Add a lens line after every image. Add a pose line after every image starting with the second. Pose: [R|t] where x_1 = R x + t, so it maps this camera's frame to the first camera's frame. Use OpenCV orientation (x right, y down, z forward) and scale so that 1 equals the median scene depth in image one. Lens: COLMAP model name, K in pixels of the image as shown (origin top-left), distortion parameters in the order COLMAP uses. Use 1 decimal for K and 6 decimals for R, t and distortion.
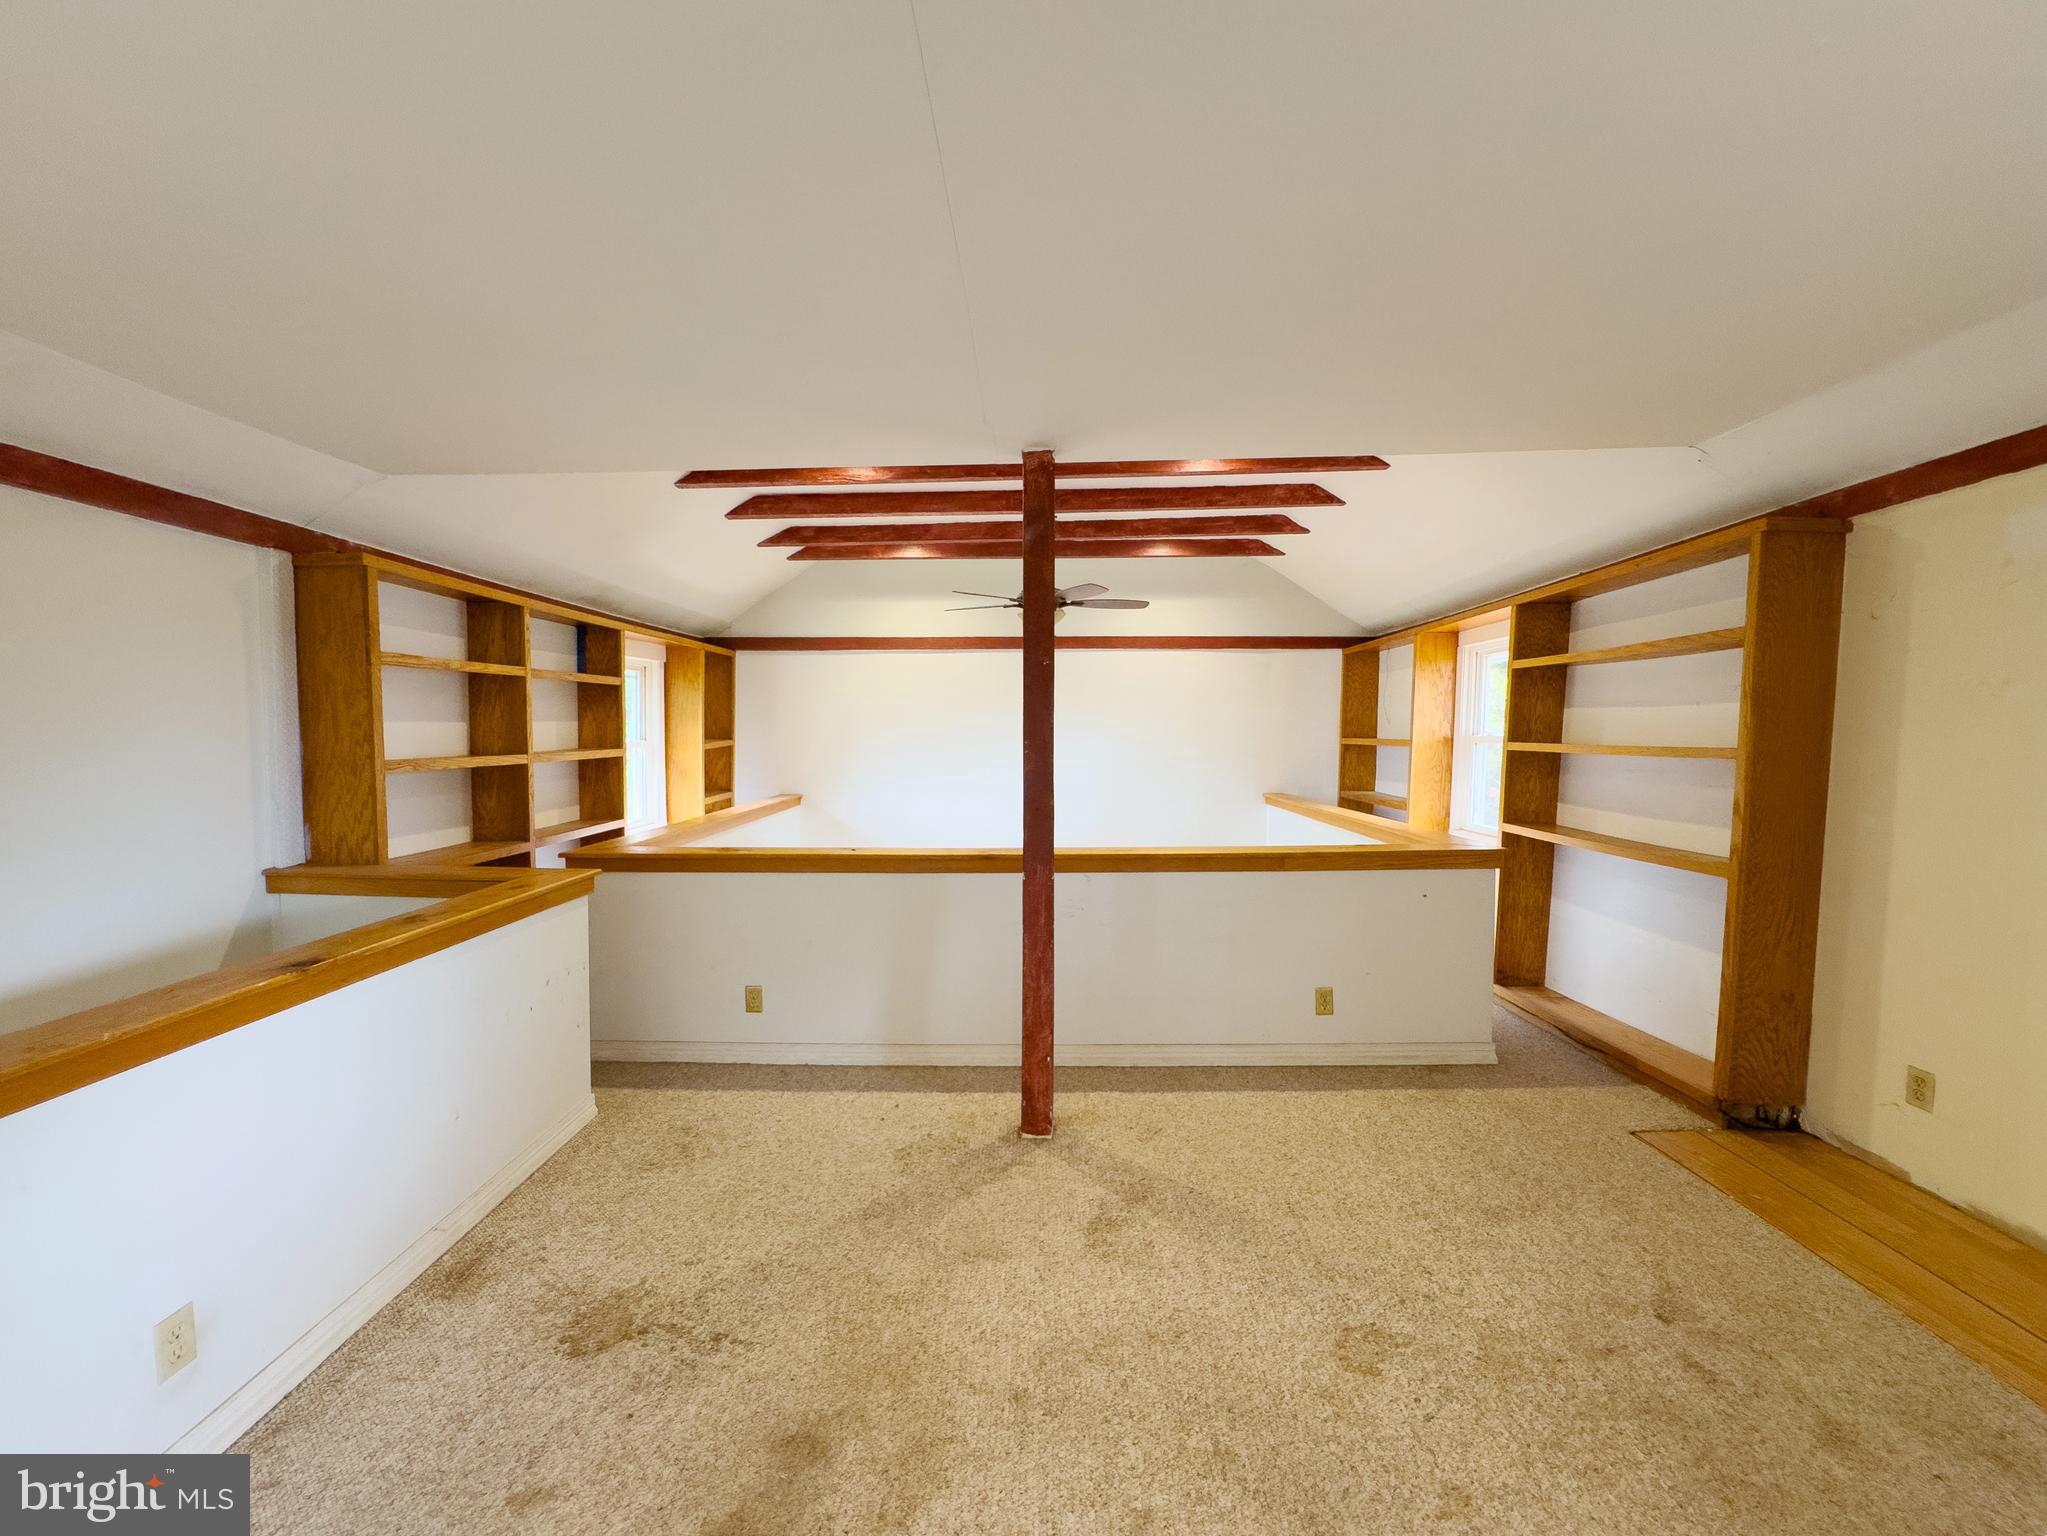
lens RADIAL K [[839.7, 0, 1021.7], [0, 839.7, 768.0], [0, 0, 1]] dist [-0.001055, 0.000196]
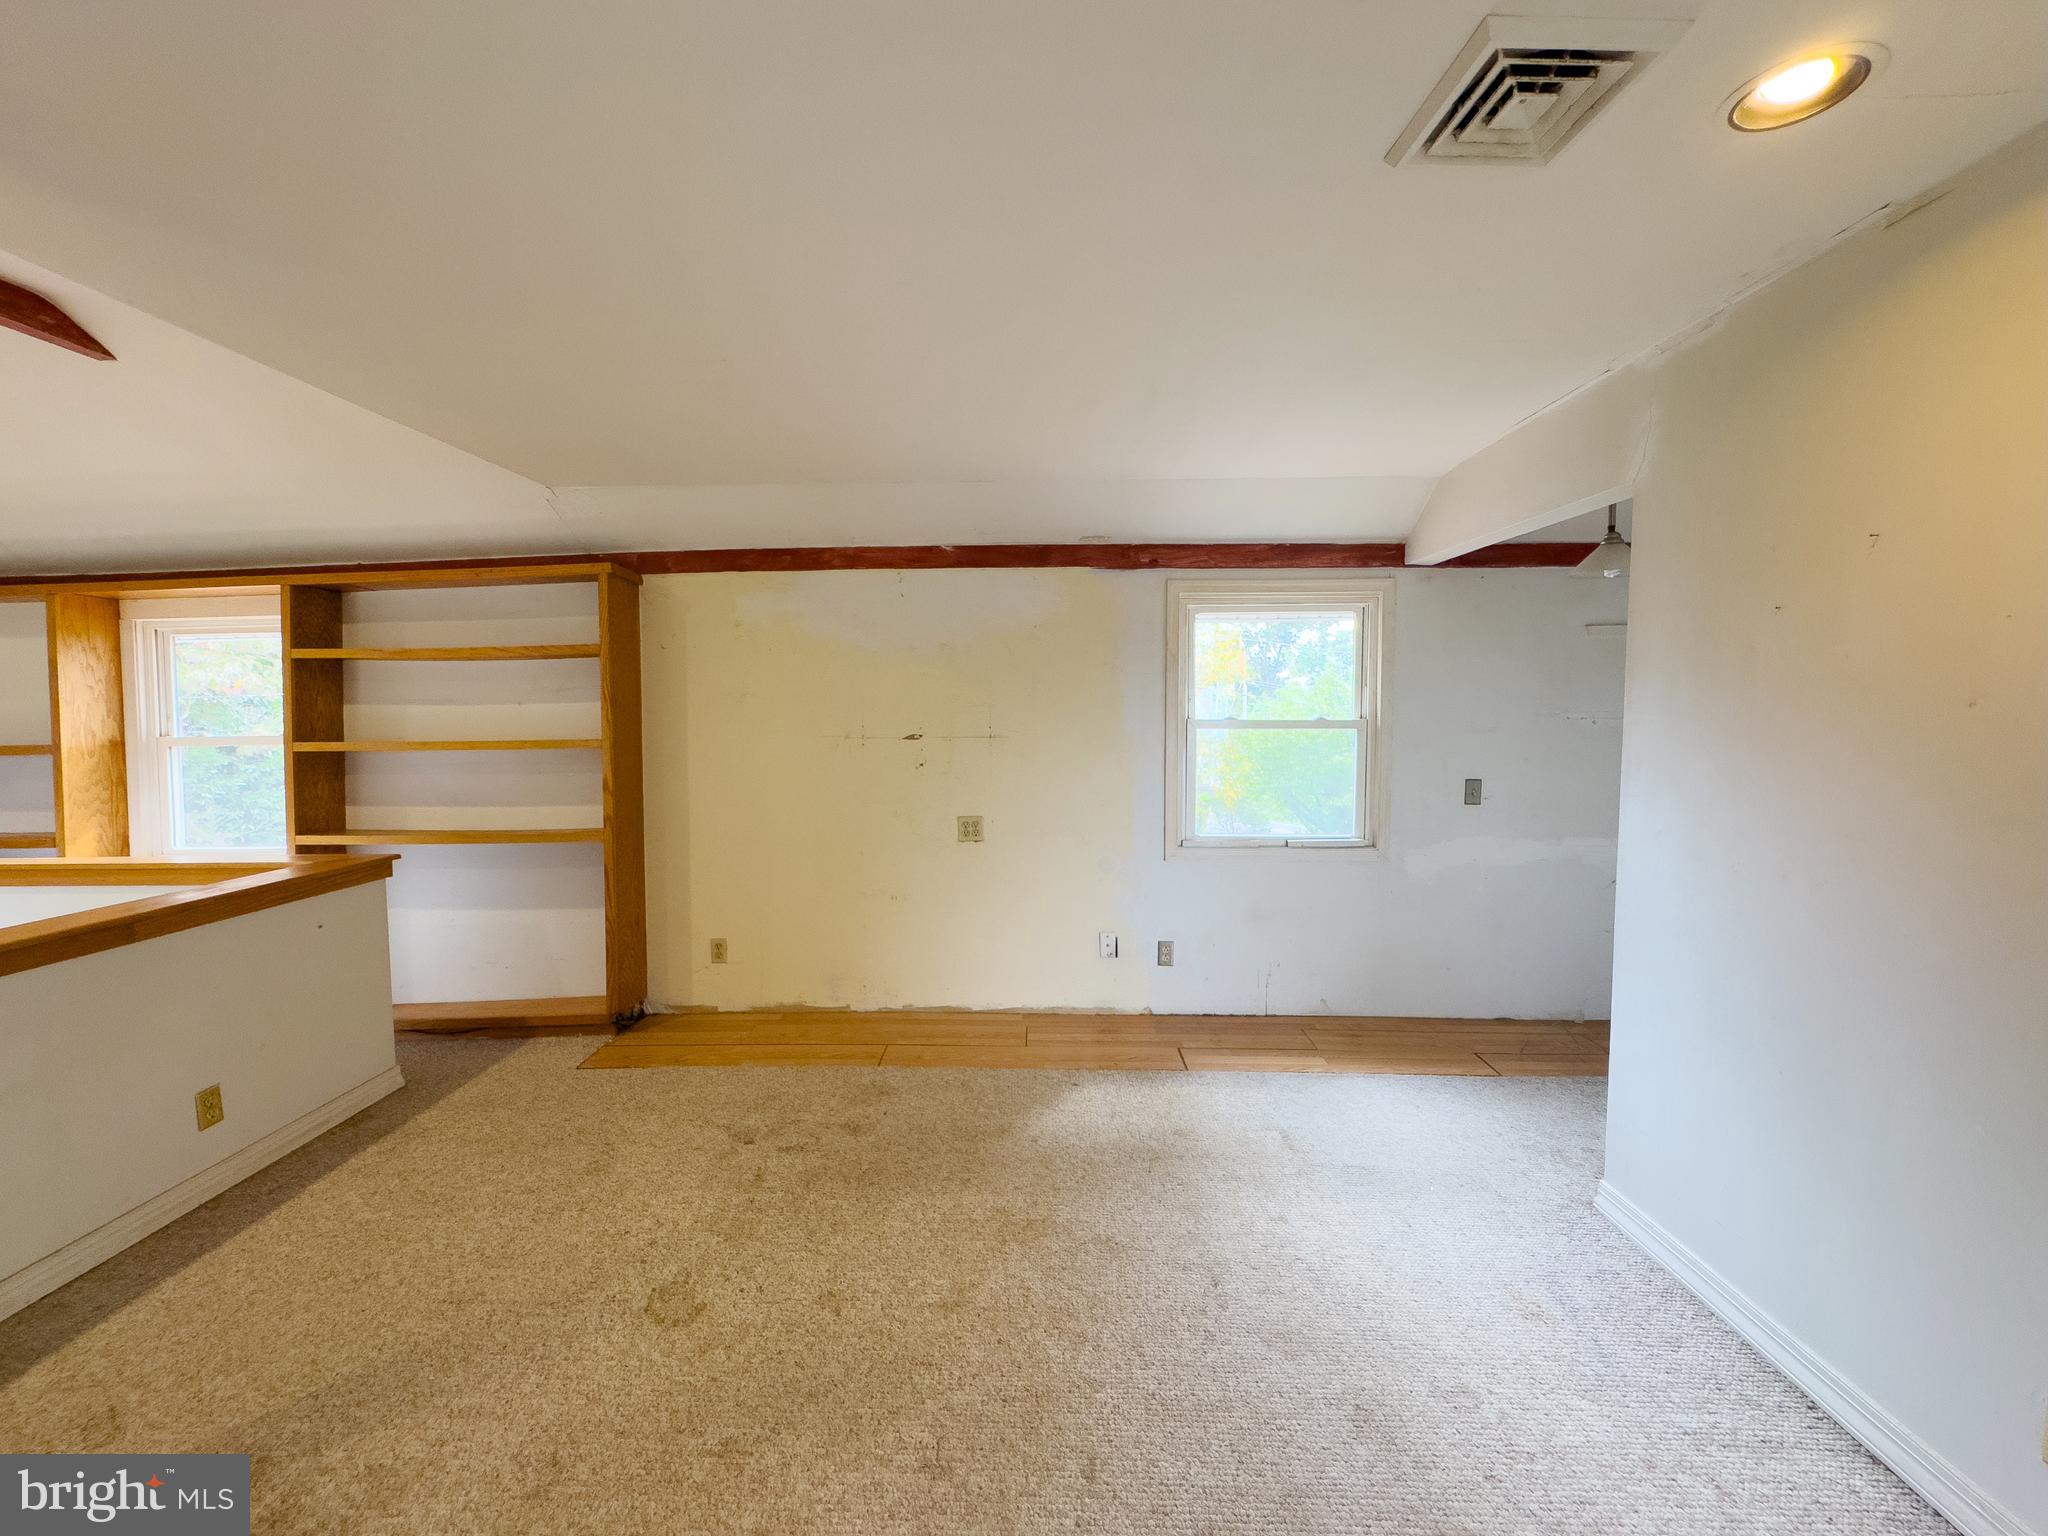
lens RADIAL K [[840.1, 0, 1022.2], [0, 840.1, 768.0], [0, 0, 1]] dist [-0.001055, 0.000196]
pose [[-0.012816, -0.054307, 0.998442, -0.432533], [0.055902, 0.996923, 0.054942, -0.013895], [-0.998354, 0.056519, -0.009741, 0.370386]]
